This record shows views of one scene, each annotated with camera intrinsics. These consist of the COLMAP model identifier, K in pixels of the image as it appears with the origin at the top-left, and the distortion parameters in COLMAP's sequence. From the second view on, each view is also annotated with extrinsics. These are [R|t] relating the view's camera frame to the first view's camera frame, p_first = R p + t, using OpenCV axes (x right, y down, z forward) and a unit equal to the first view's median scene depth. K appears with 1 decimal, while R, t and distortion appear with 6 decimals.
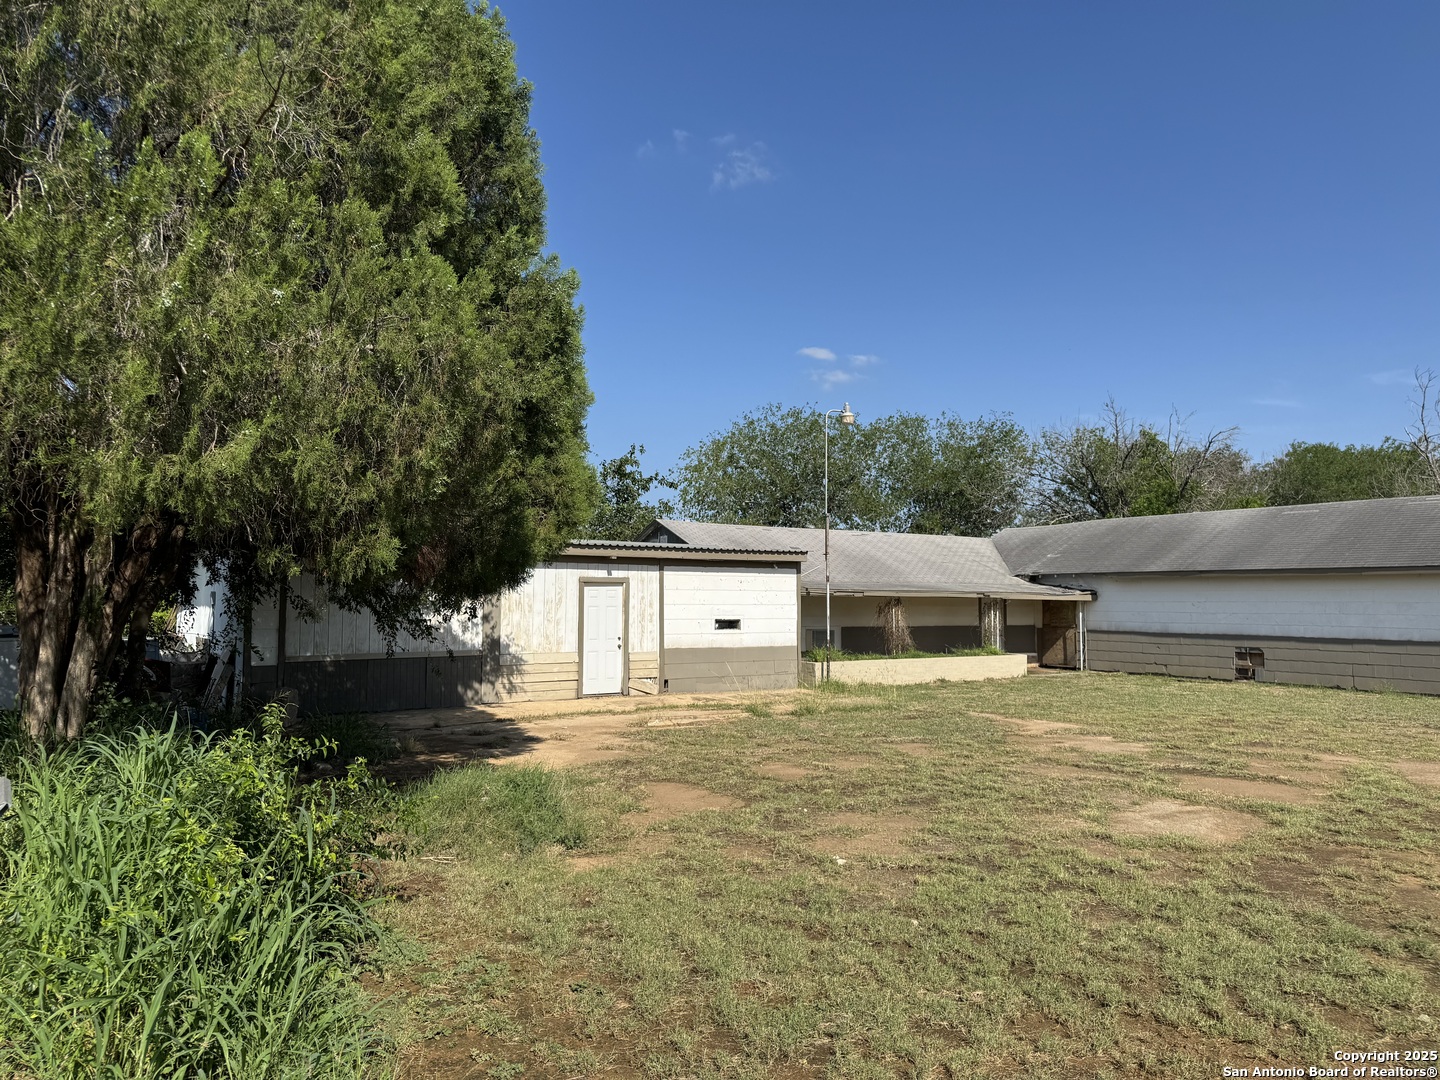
lens RADIAL K [[1006.4, 0, 718.2], [0, 1006.4, 538.1], [0, 0, 1]] dist [0.068372, -0.085208]
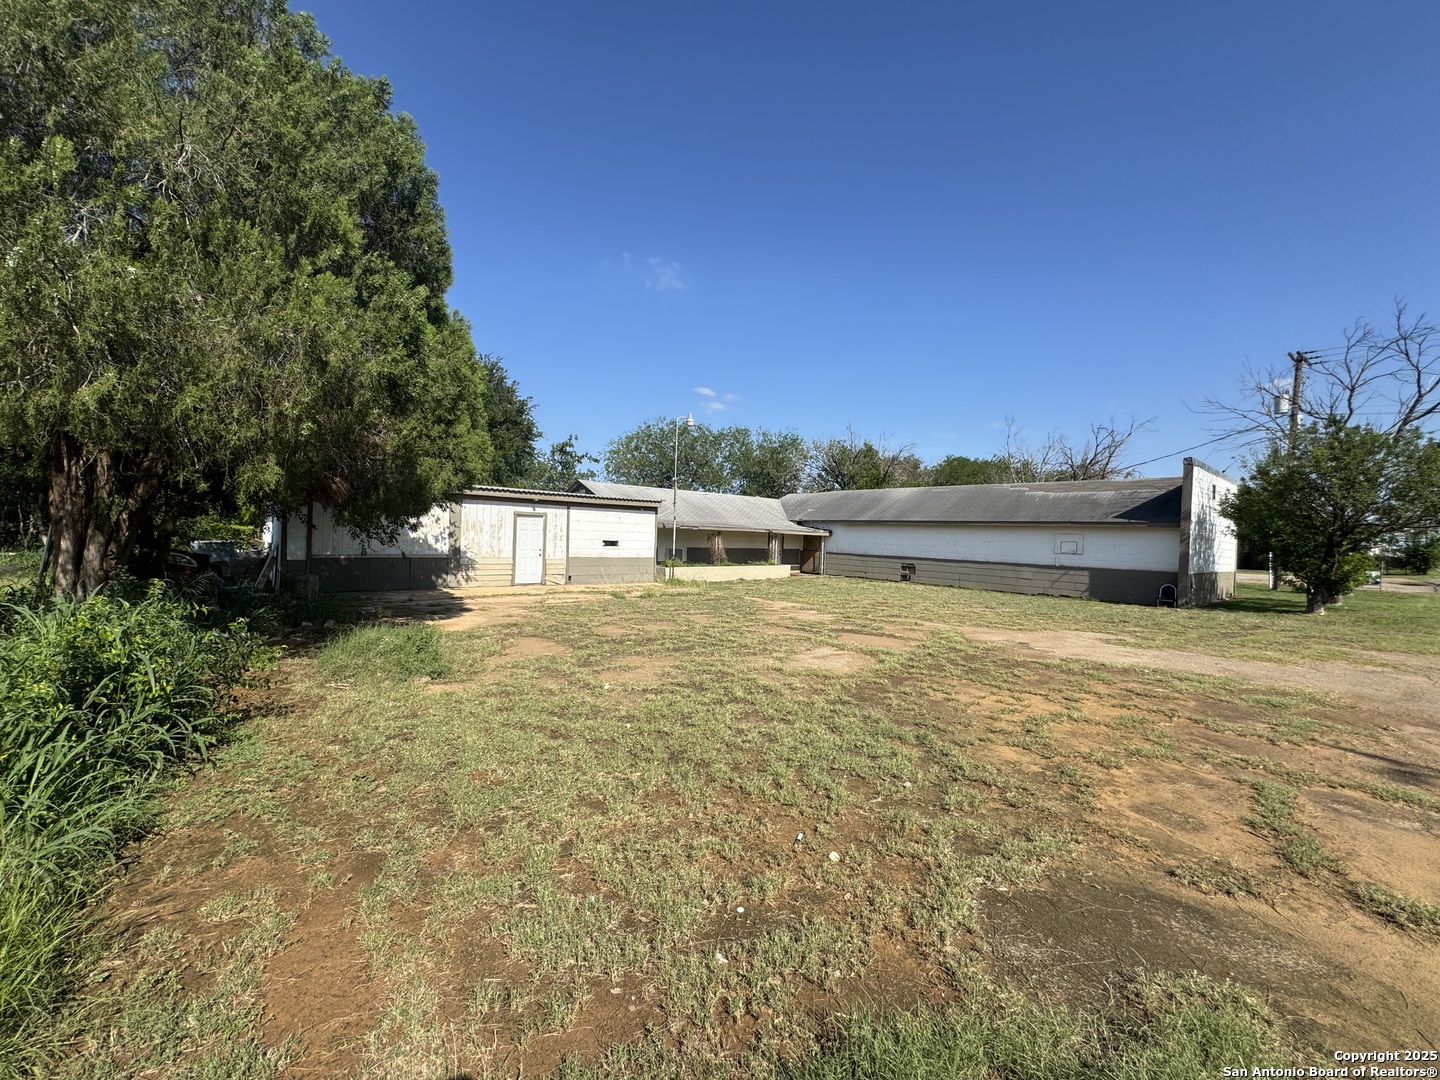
lens RADIAL K [[579.0, 0, 718.1], [0, 579.0, 533.8], [0, 0, 1]] dist [-0.005611, 0.000932]
pose [[0.990802, 0.028878, 0.132205, 0.066752], [-0.036954, 0.997571, 0.059052, 0.008386], [-0.130179, -0.063394, 0.989462, 0.039626]]
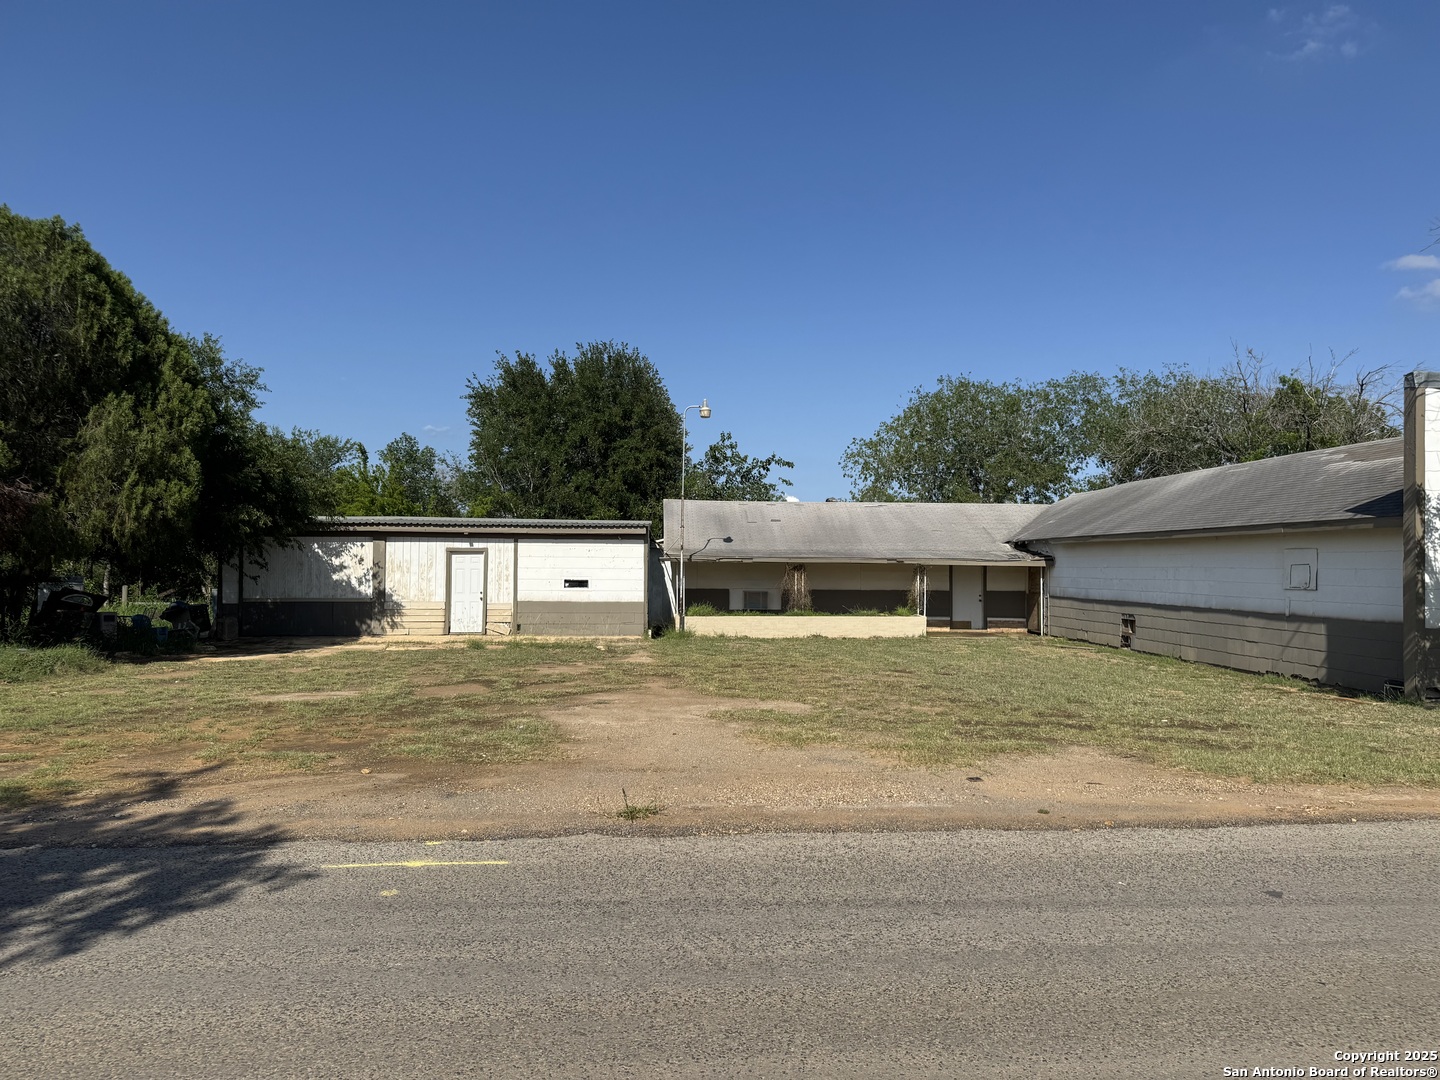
lens RADIAL K [[1006.4, 0, 725.6], [0, 1006.4, 543.0], [0, 0, 1]] dist [0.068372, -0.085208]
pose [[0.881017, -0.009567, -0.472987, 0.899109], [0.025272, 0.999320, 0.026862, 0.004585], [0.472409, -0.035620, 0.880660, -0.049420]]
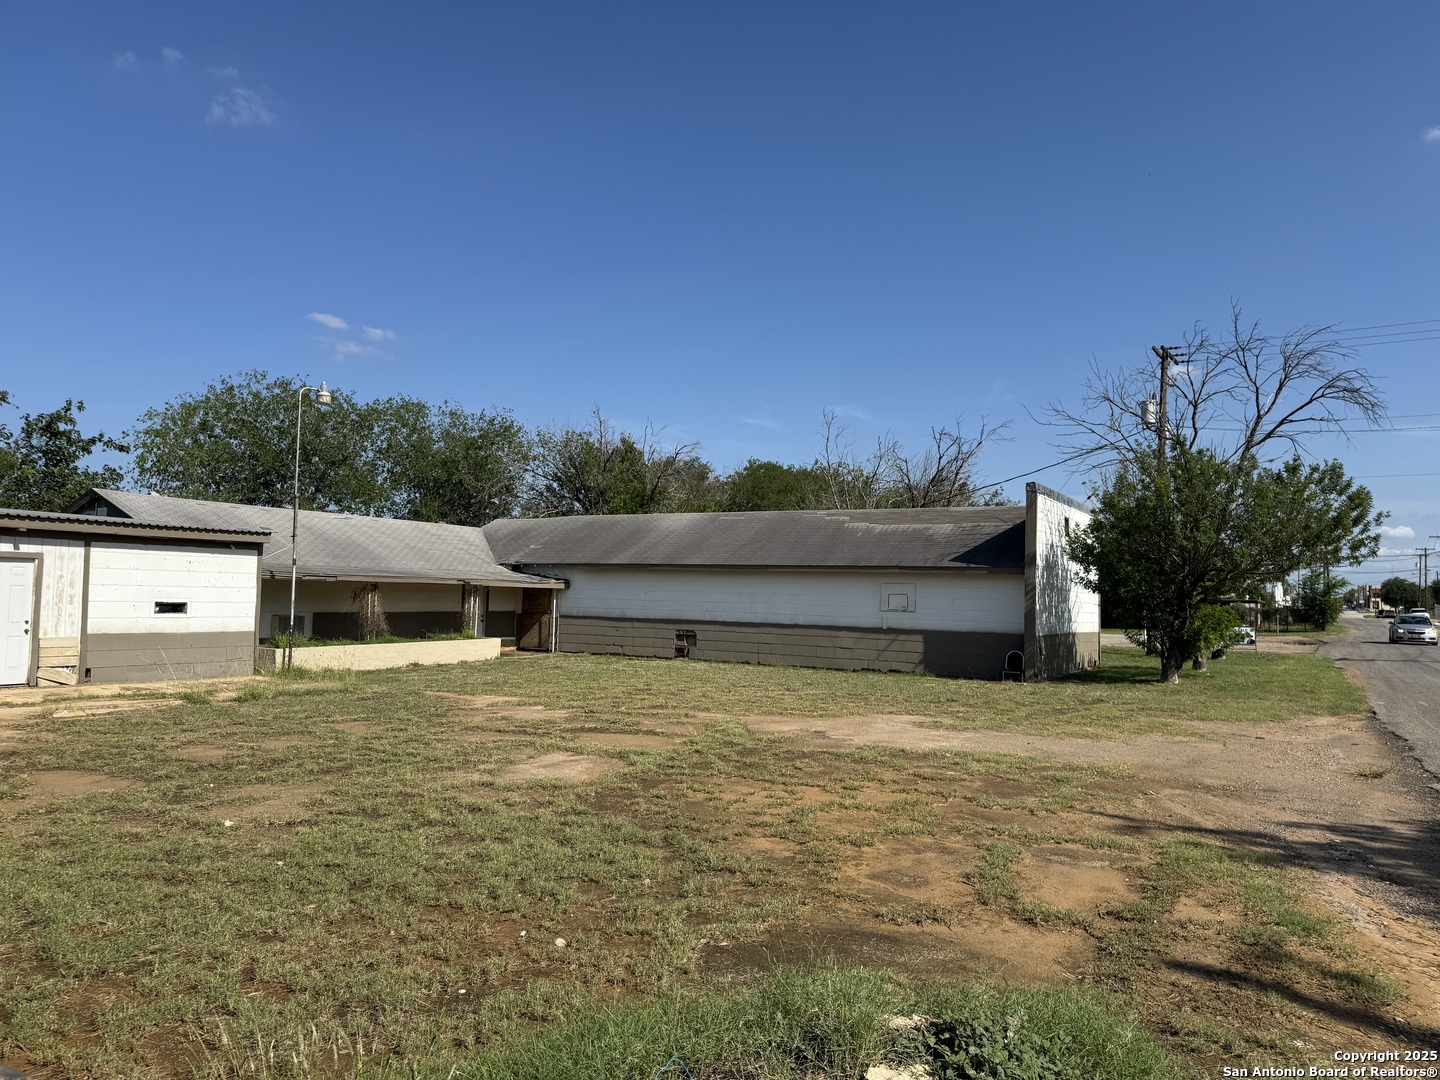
lens RADIAL K [[1006.4, 0, 730.3], [0, 1006.4, 539.4], [0, 0, 1]] dist [0.068372, -0.085208]
pose [[0.885210, 0.041177, 0.463365, 0.031667], [-0.047091, 0.998890, 0.001195, -0.002299], [-0.462802, -0.022878, 0.886166, -0.074146]]
